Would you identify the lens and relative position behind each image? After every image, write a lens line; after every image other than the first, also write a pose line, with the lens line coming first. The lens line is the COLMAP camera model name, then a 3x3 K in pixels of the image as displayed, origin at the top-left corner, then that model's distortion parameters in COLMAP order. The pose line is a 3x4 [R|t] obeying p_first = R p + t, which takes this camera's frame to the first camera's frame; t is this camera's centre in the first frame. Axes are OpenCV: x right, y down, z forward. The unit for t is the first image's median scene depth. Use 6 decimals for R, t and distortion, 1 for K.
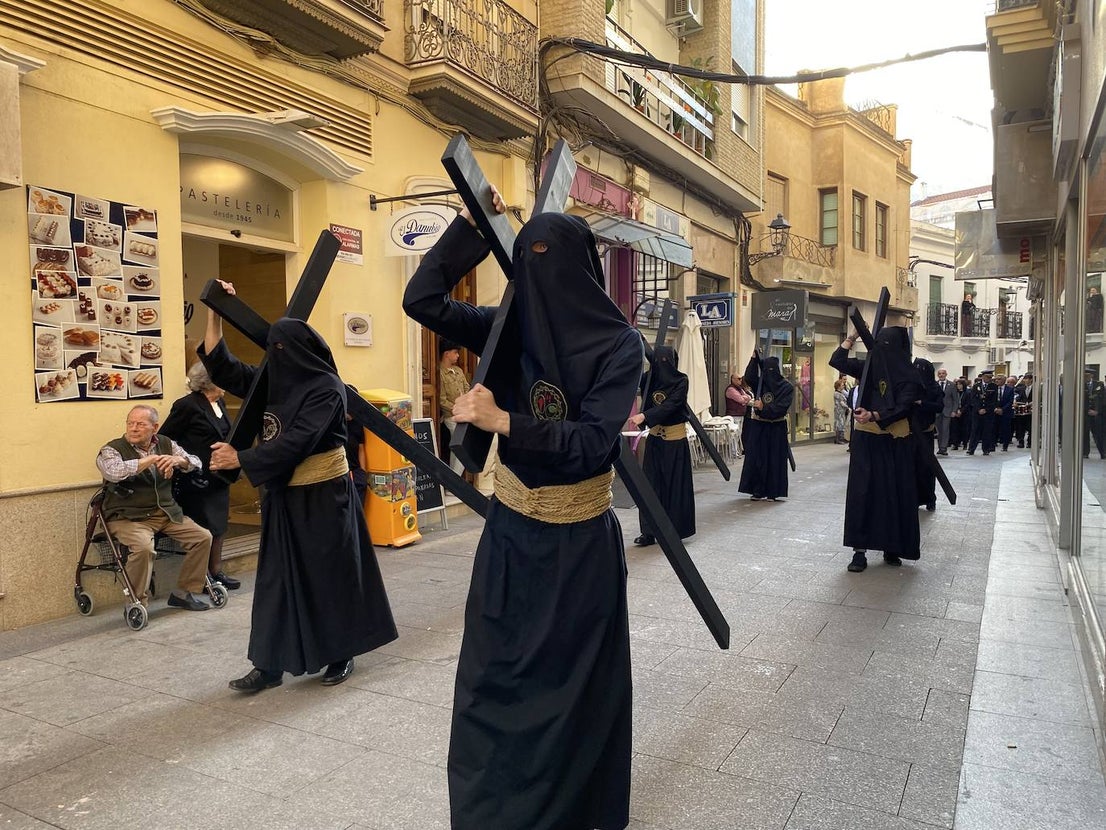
lens RADIAL K [[855.4, 0, 546.9], [0, 855.4, 417.6], [0, 0, 1]] dist [0.026558, -0.020227]
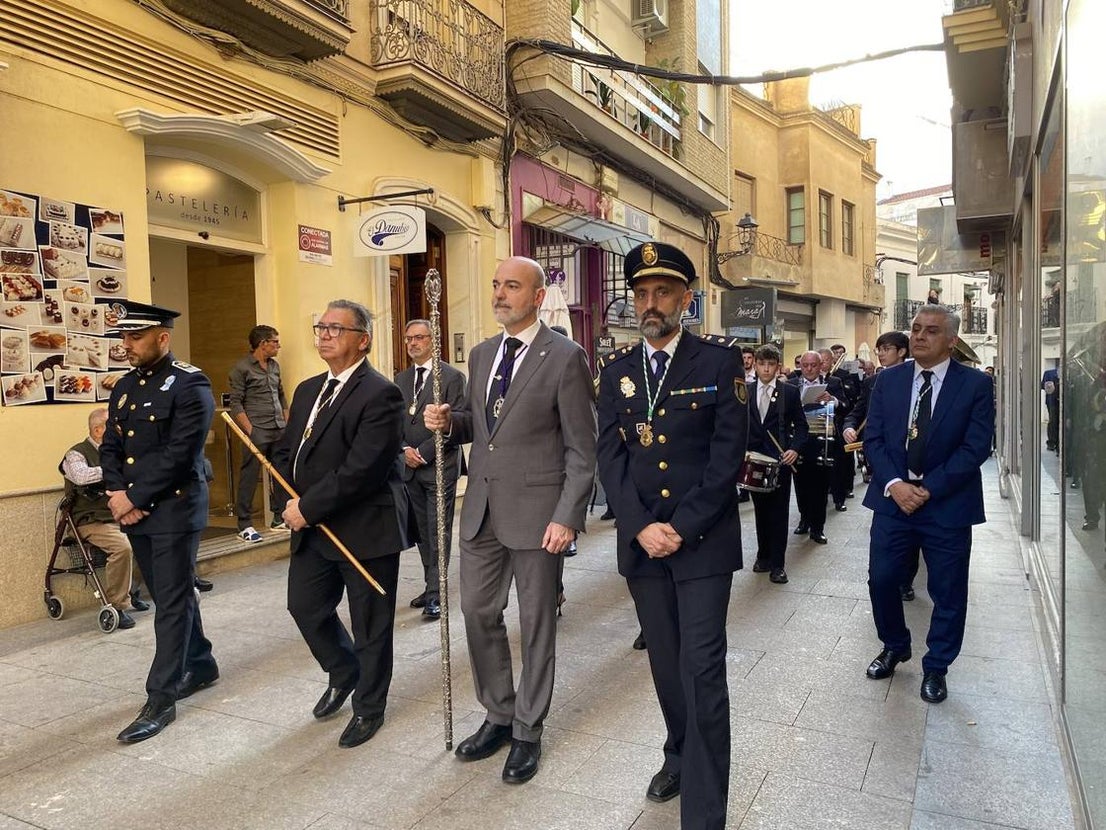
lens RADIAL K [[855.4, 0, 543.3], [0, 855.4, 415.9], [0, 0, 1]] dist [0.026558, -0.020227]
pose [[0.999557, -0.015264, 0.025552, 0.003498], [0.015371, 0.999874, -0.003988, 0.004870], [-0.025488, 0.004379, 0.999666, -0.006908]]
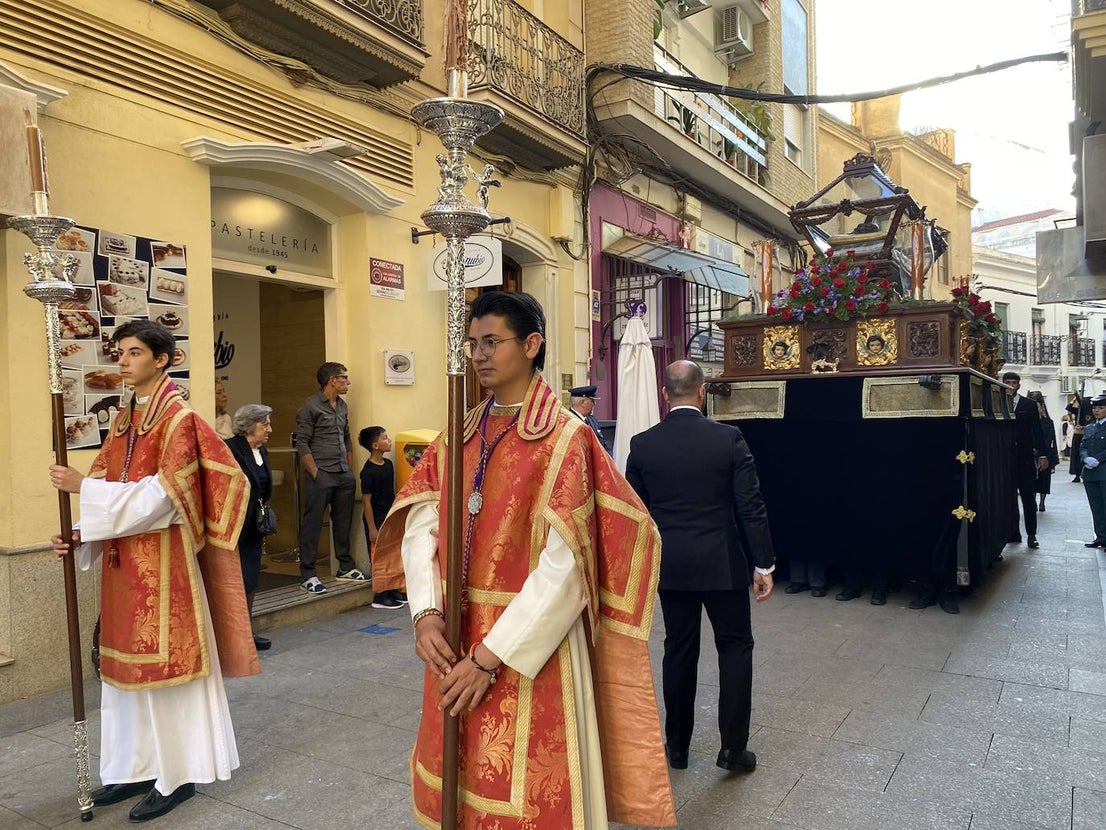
lens RADIAL K [[855.4, 0, 543.7], [0, 855.4, 410.4], [0, 0, 1]] dist [0.026558, -0.020227]
pose [[0.998104, -0.013681, -0.060009, -0.004364], [0.010645, 0.998661, -0.050622, -0.005386], [0.060621, 0.049887, 0.996913, 0.065914]]
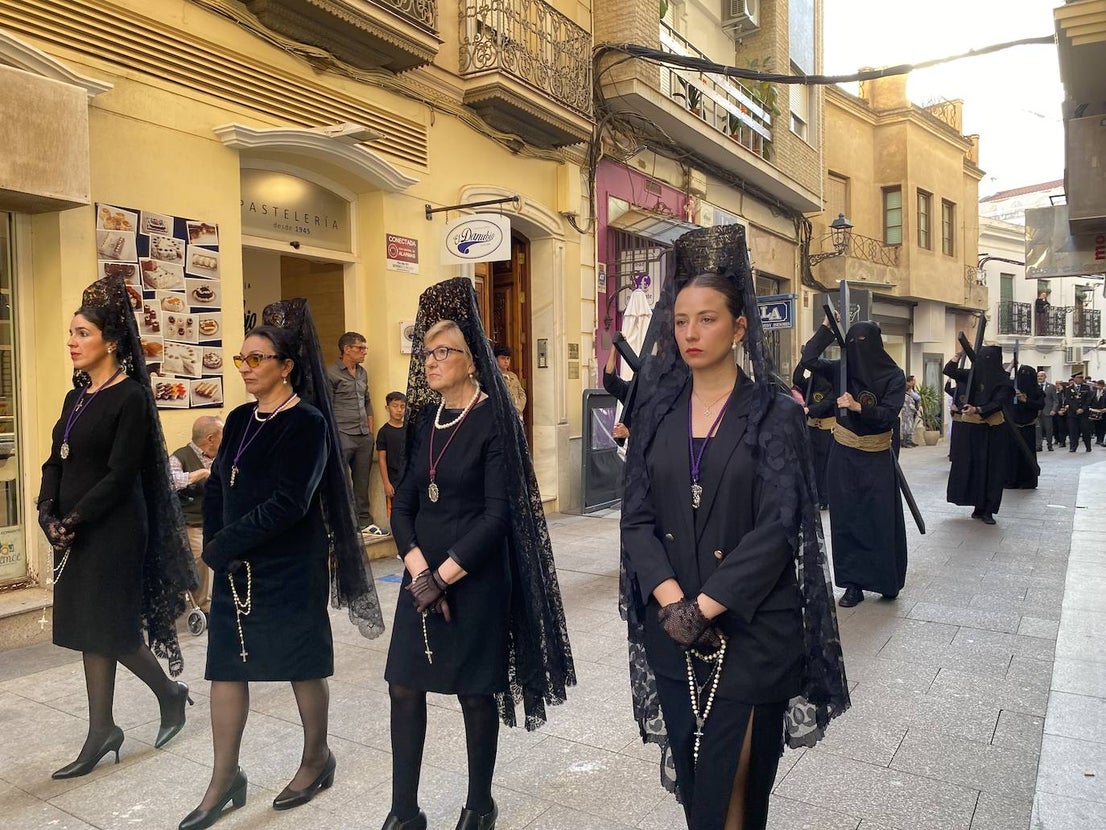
lens RADIAL K [[855.4, 0, 550.5], [0, 855.4, 403.6], [0, 0, 1]] dist [0.026558, -0.020227]
pose [[0.997843, -0.005085, -0.065444, 0.006221], [0.003790, 0.999795, -0.019910, -0.003591], [0.065532, 0.019619, 0.997658, 0.004612]]
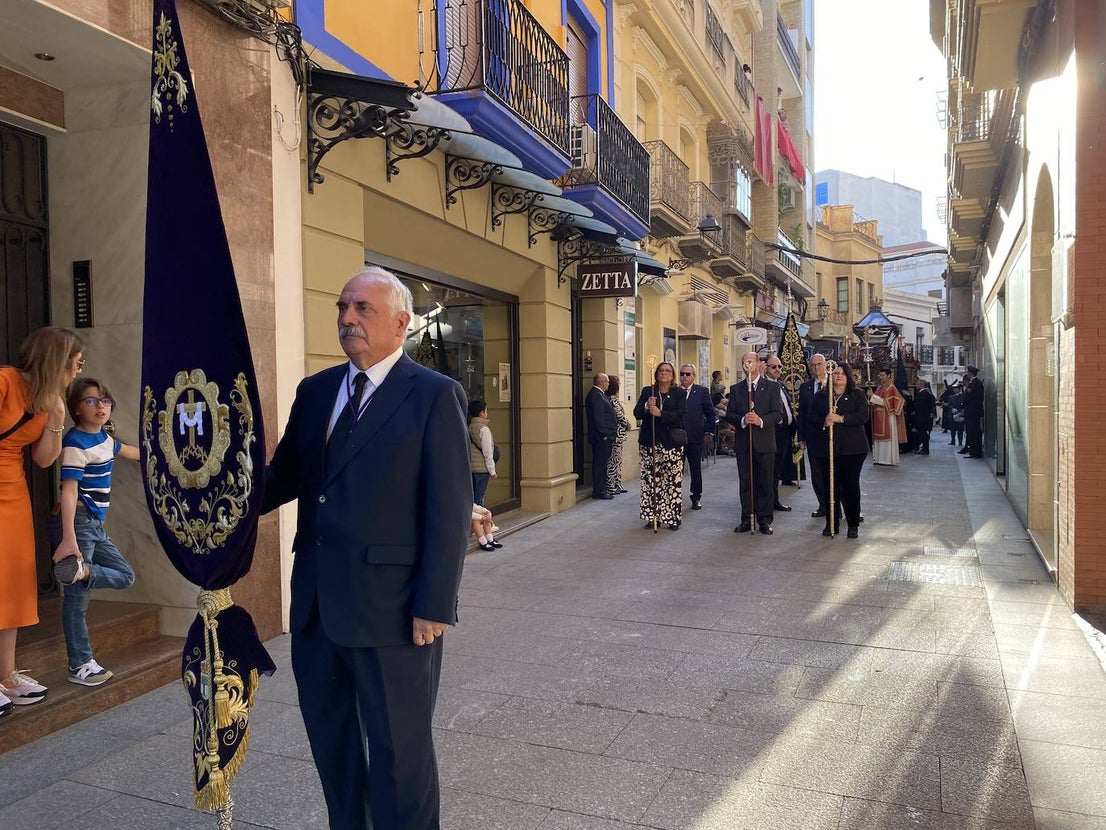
lens RADIAL K [[855.4, 0, 553.4], [0, 855.4, 417.3], [0, 0, 1]] dist [0.026558, -0.020227]
pose [[0.997219, -0.008440, 0.074051, -0.938235], [0.010215, 0.999669, -0.023622, 0.092948], [-0.073828, 0.024312, 0.996975, -1.595283]]
